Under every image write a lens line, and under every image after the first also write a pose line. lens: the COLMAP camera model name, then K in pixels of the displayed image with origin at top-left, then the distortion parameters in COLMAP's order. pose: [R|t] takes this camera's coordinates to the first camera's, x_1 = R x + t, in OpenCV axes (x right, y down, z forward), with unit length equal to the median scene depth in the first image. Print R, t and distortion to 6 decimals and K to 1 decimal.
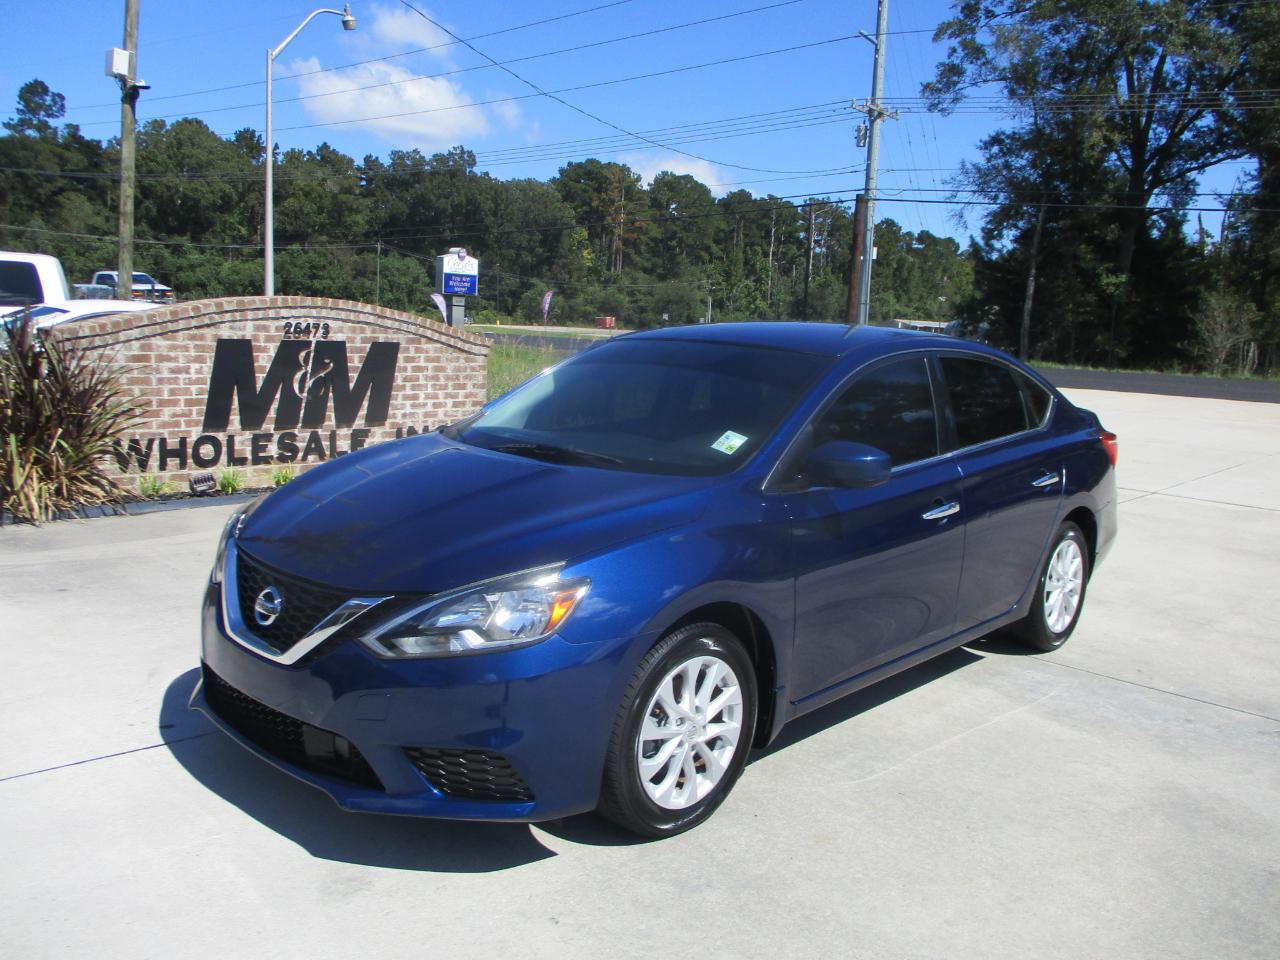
lens RADIAL K [[1048.5, 0, 642.2], [0, 1048.5, 472.0], [0, 0, 1]] dist [-0.035592, 0.005985]
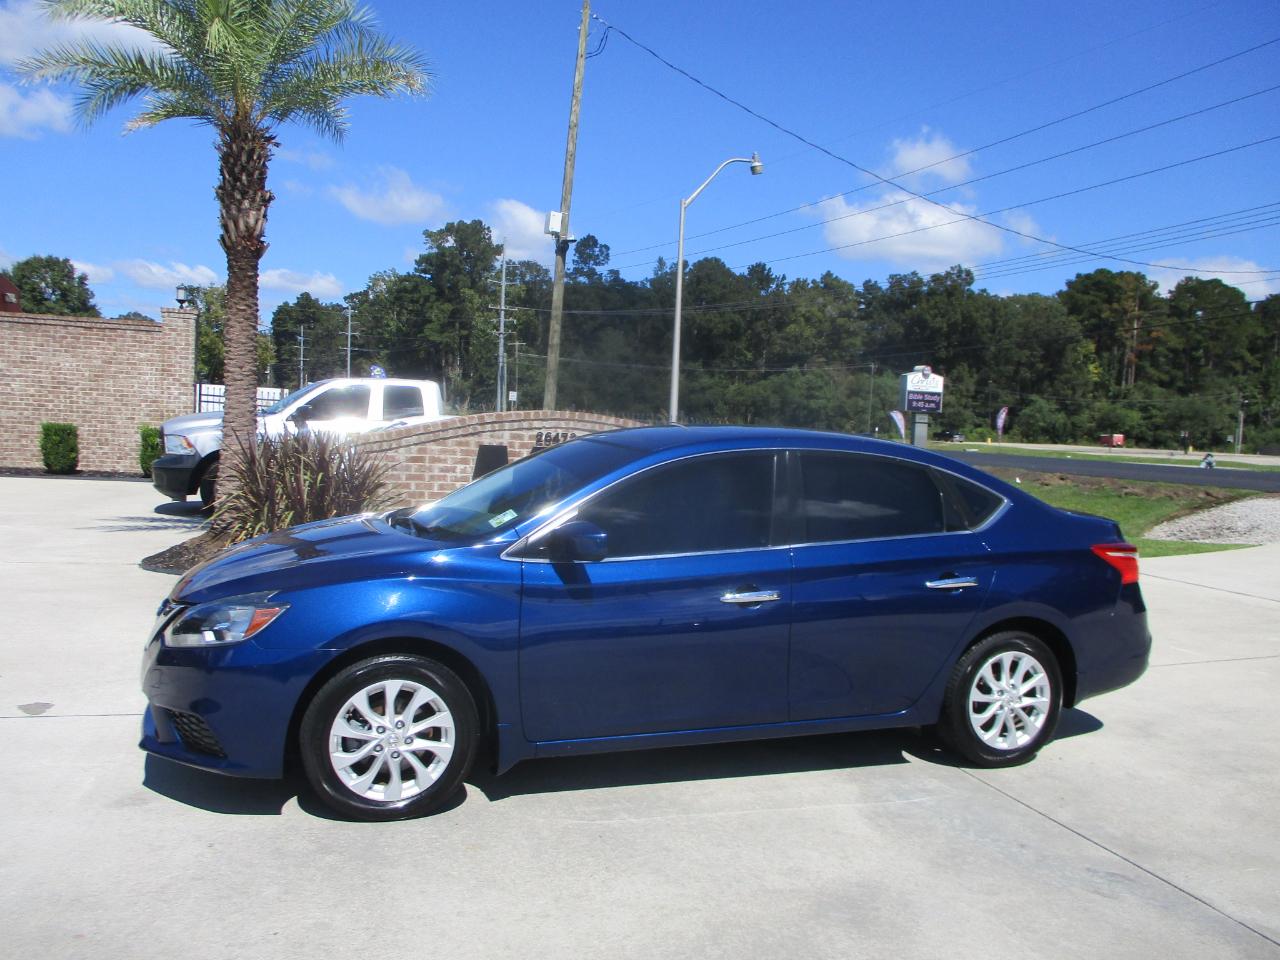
lens RADIAL K [[1048.5, 0, 642.2], [0, 1048.5, 472.0], [0, 0, 1]] dist [-0.035592, 0.005985]
pose [[0.889856, 0.013169, -0.456052, 0.055242], [-0.064057, 0.993288, -0.096307, 0.001823], [0.451722, 0.114913, 0.884727, -0.000916]]
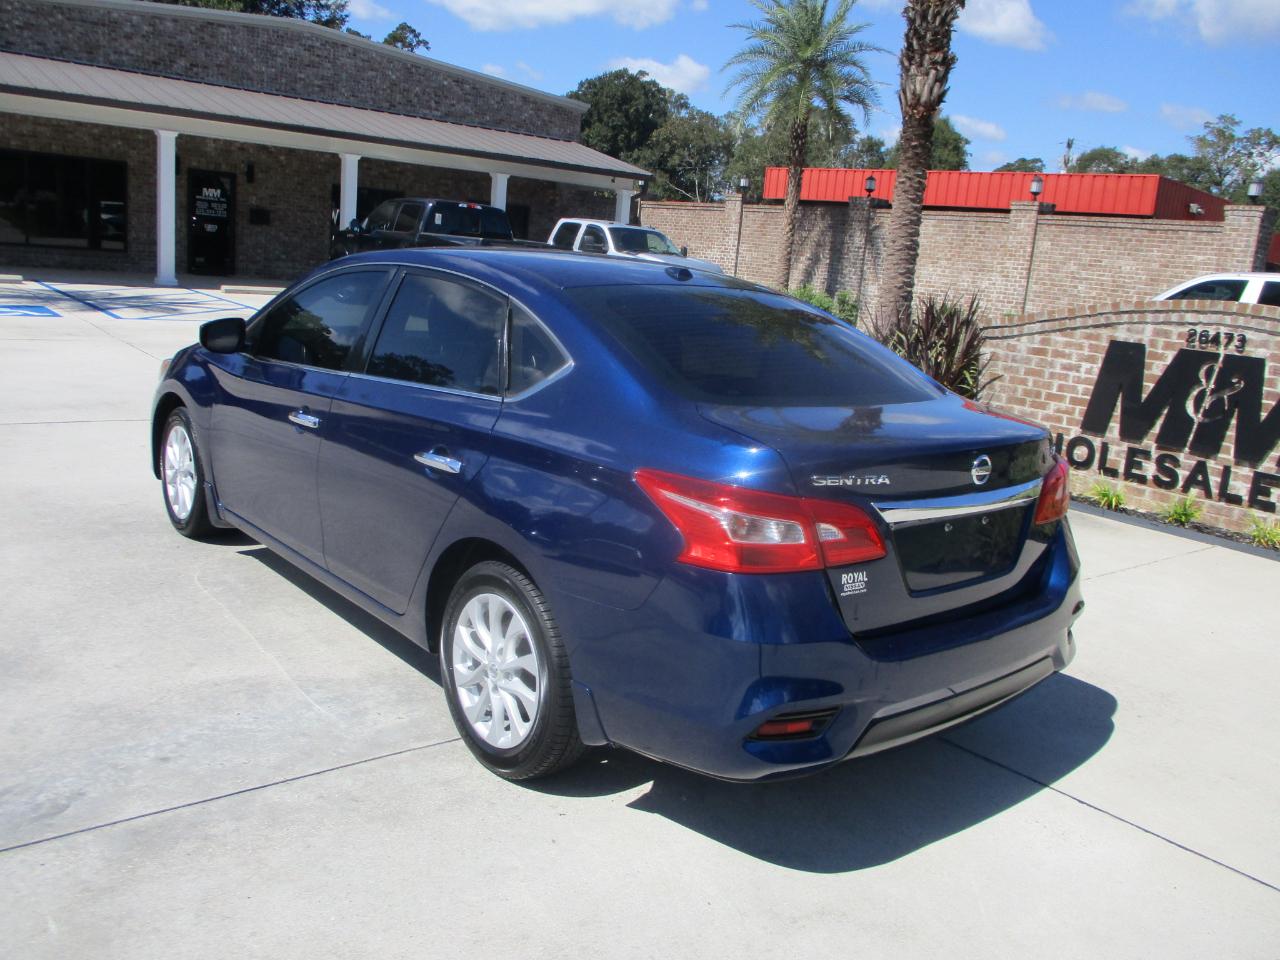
lens RADIAL K [[1045.9, 0, 640.8], [0, 1045.9, 475.1], [0, 0, 1]] dist [-0.029010, -0.004910]
pose [[-0.108754, 0.147171, -0.983114, 0.100151], [-0.225161, 0.959630, 0.168564, -0.012131], [0.968233, 0.239691, -0.071227, 0.113926]]
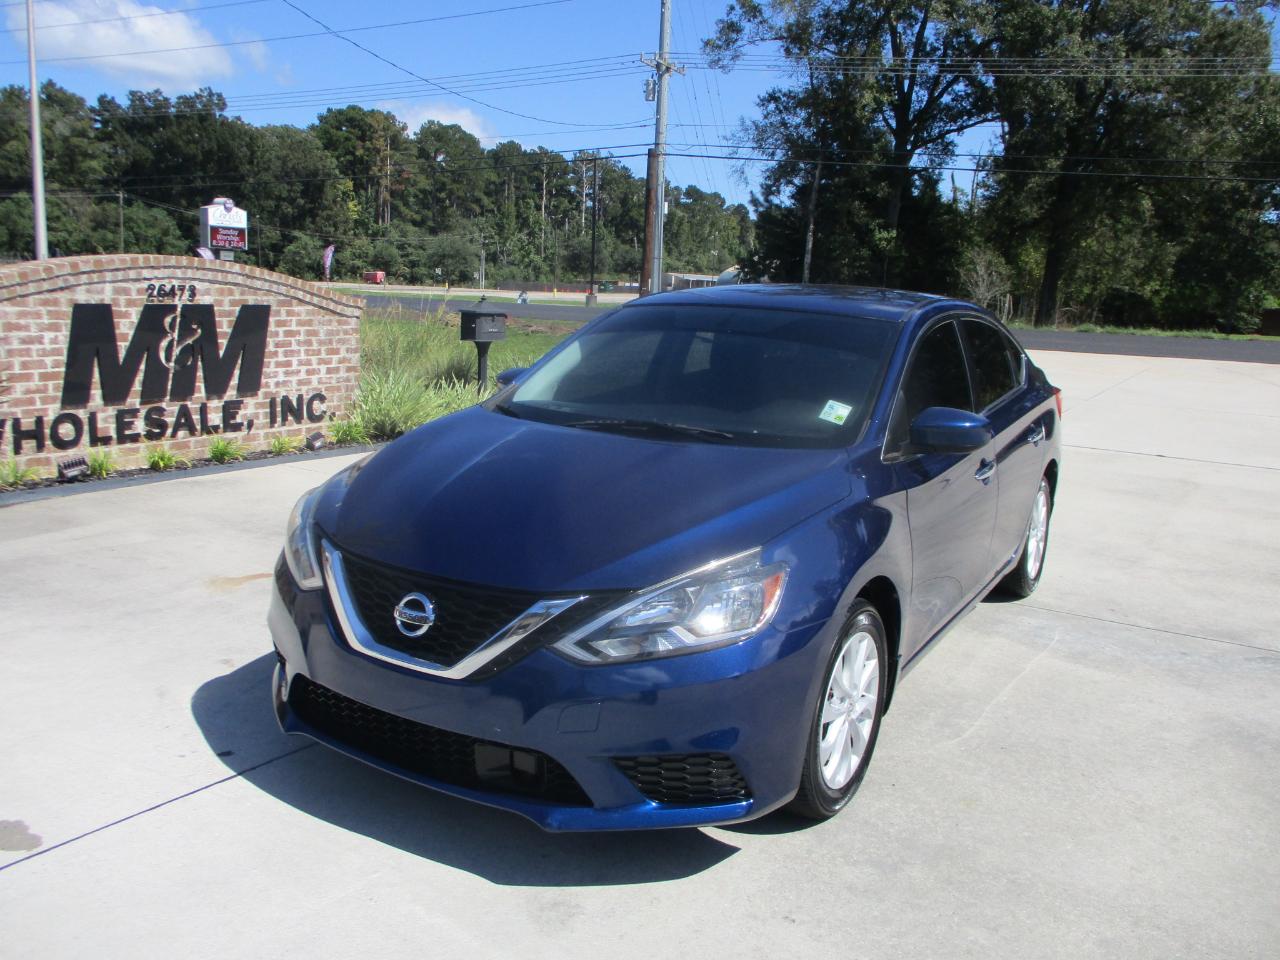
lens RADIAL K [[1045.9, 0, 640.8], [0, 1045.9, 475.1], [0, 0, 1]] dist [-0.029010, -0.004910]
pose [[0.976824, -0.042385, 0.209807, -0.021387], [0.032639, 0.998231, 0.049704, -0.001749], [-0.211542, -0.041704, 0.976479, 0.005581]]
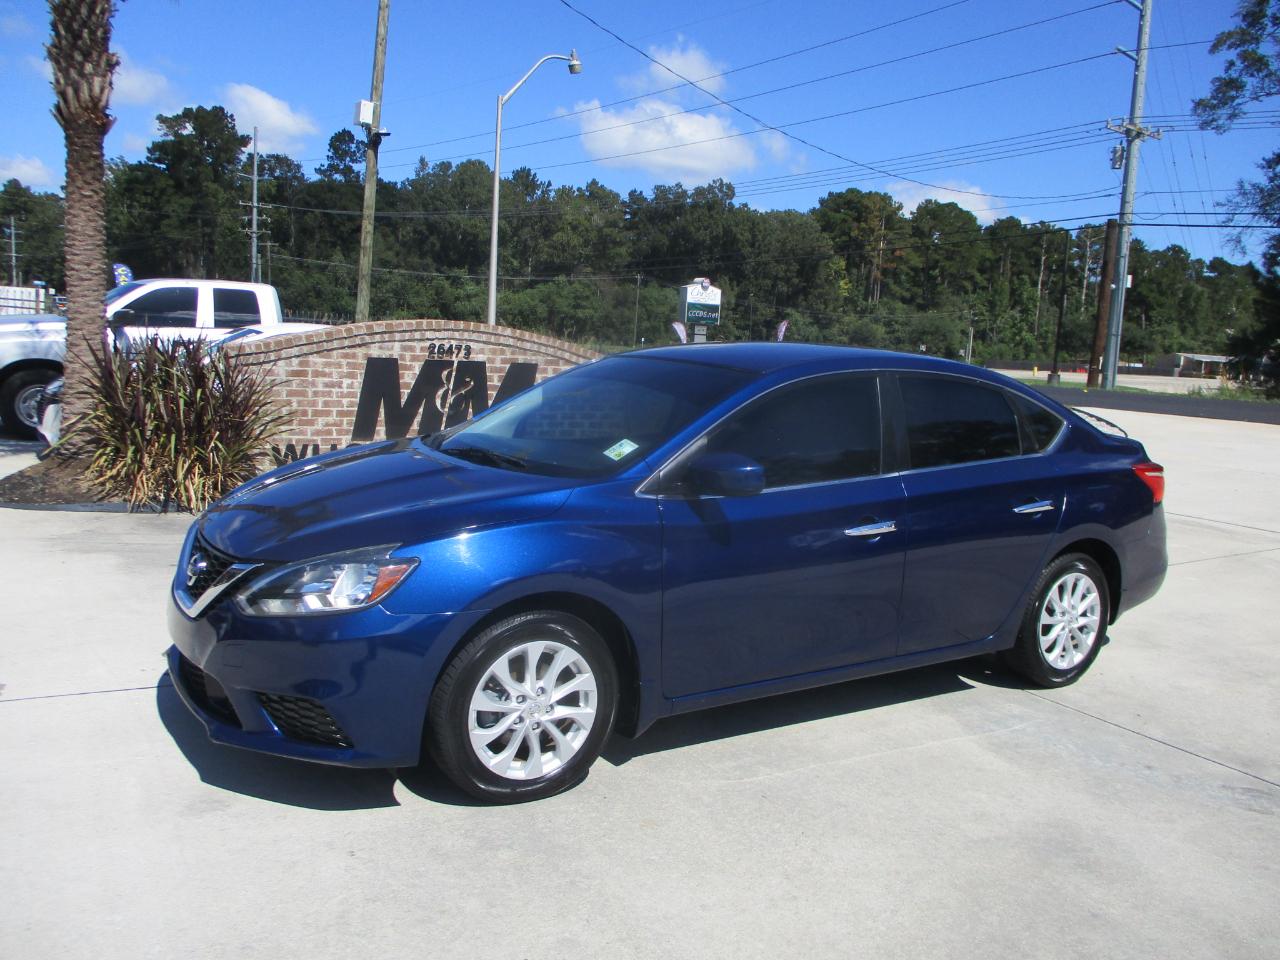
lens RADIAL K [[1048.5, 0, 642.2], [0, 1048.5, 472.0], [0, 0, 1]] dist [-0.035592, 0.005985]
pose [[0.969998, 0.036663, -0.240332, 0.025594], [-0.043401, 0.998798, -0.022801, 0.001304], [0.239207, 0.032548, 0.970423, -0.002413]]
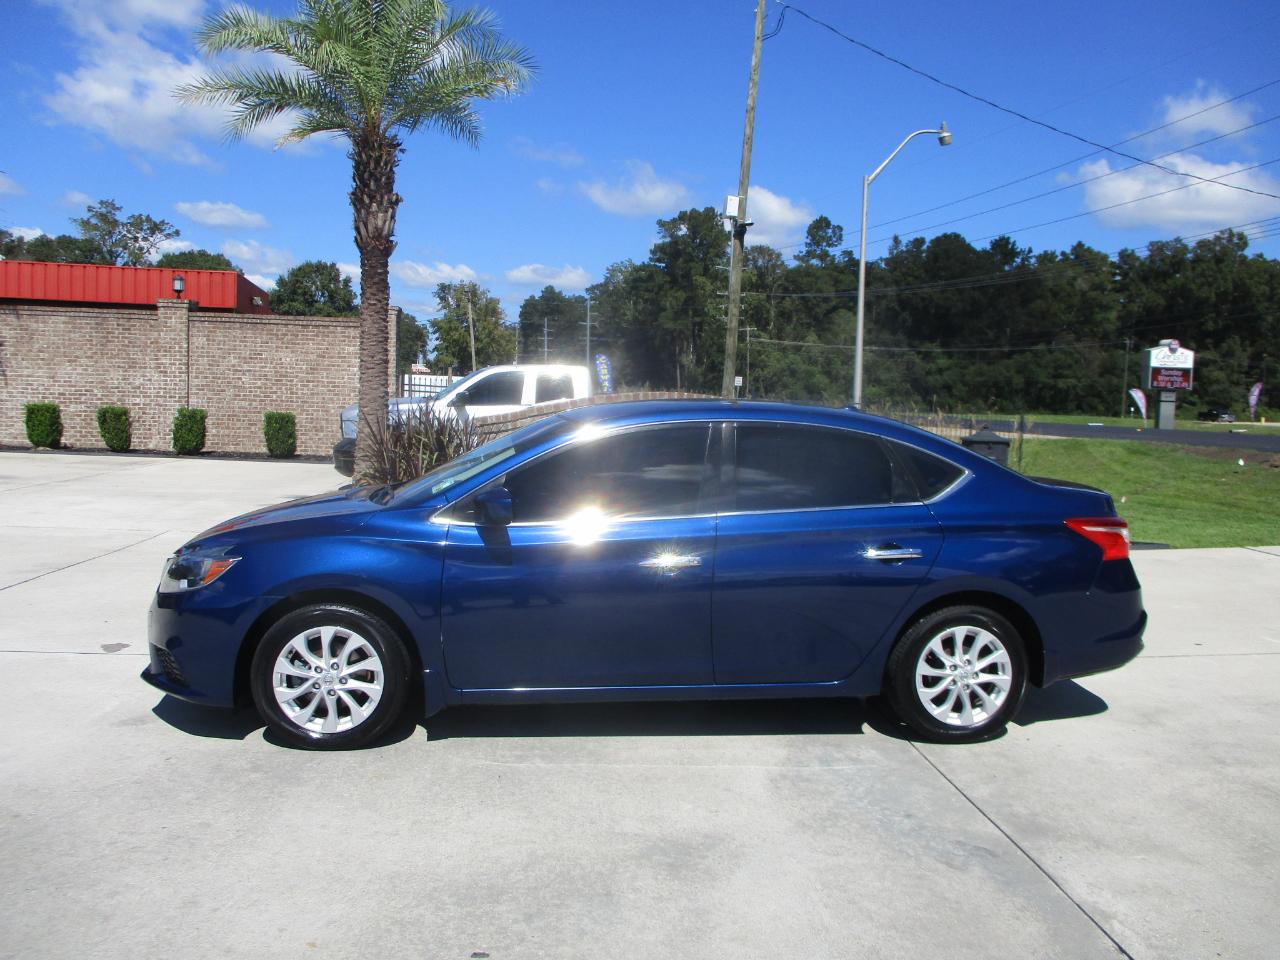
lens RADIAL K [[1045.9, 0, 640.8], [0, 1045.9, 475.1], [0, 0, 1]] dist [-0.029010, -0.004910]
pose [[0.762842, 0.021159, -0.646239, 0.080328], [-0.080583, 0.994783, -0.062551, 0.001565], [0.641544, 0.099792, 0.760567, 0.010185]]
